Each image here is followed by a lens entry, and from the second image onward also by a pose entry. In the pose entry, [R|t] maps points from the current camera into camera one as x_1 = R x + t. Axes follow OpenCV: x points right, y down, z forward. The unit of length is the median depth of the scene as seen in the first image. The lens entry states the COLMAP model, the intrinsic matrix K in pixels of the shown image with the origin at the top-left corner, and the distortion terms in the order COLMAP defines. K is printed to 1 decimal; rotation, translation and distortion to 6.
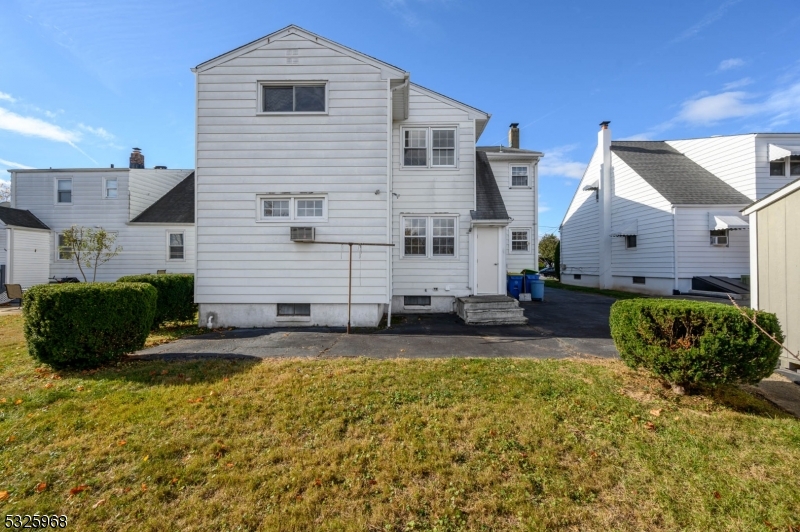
lens RADIAL K [[315.7, 0, 400.1], [0, 315.7, 264.7], [0, 0, 1]] dist [0.003374, -0.000916]
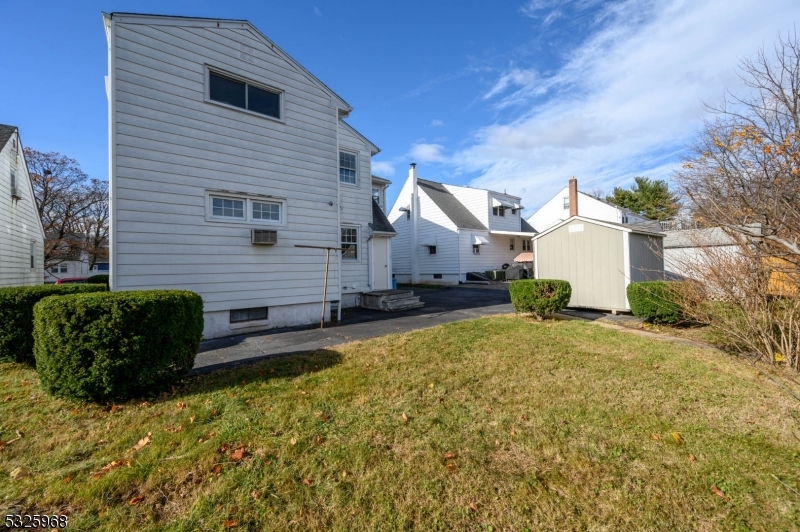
lens RADIAL K [[315.7, 0, 400.8], [0, 315.7, 266.4], [0, 0, 1]] dist [0.003374, -0.000916]
pose [[0.763365, -0.011824, 0.645859, -0.605403], [0.017028, 0.999853, -0.001820, 0.004583], [-0.645742, 0.012387, 0.763455, -0.036095]]
